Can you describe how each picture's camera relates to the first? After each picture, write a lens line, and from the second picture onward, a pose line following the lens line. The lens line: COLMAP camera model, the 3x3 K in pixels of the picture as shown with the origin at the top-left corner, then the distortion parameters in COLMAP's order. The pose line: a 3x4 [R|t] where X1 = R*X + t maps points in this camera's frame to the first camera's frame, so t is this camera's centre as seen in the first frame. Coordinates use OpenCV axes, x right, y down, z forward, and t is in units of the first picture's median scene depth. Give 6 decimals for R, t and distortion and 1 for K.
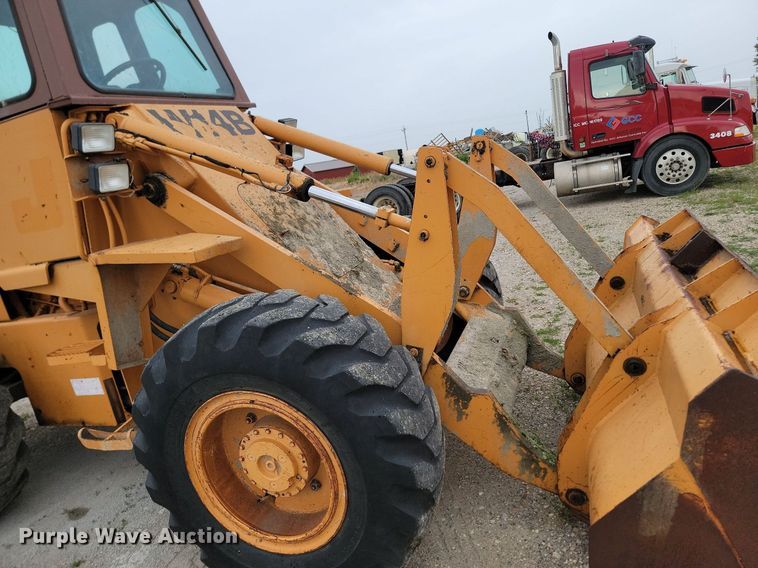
lens RADIAL K [[488.8, 0, 377.0], [0, 488.8, 267.1], [0, 0, 1]] dist [0.045630, -0.003954]
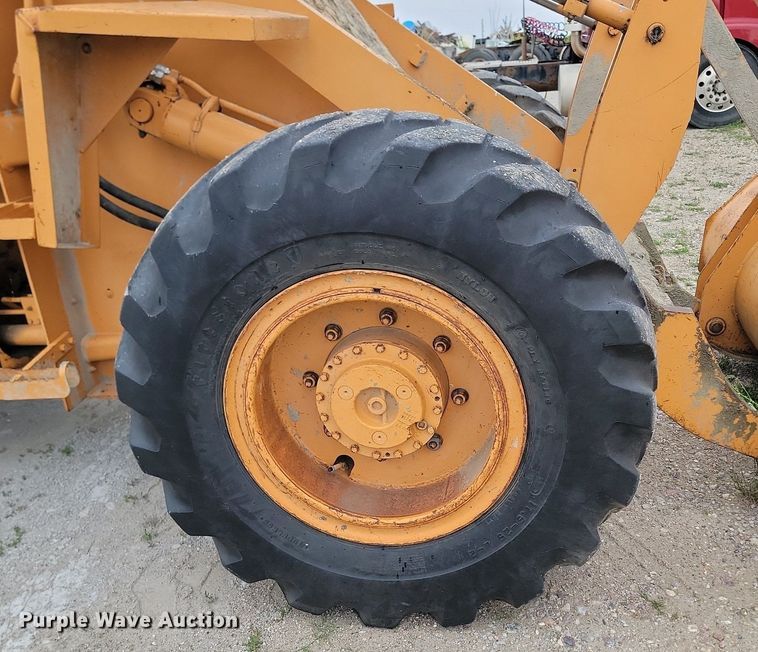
lens RADIAL K [[714.3, 0, 379.0], [0, 714.3, 326.0], [0, 0, 1]] dist [0.096000, -0.136043]
pose [[0.976329, 0.040257, 0.212513, -0.390443], [-0.067327, 0.990278, 0.121724, 0.194912], [-0.205546, -0.133150, 0.969547, 0.165779]]
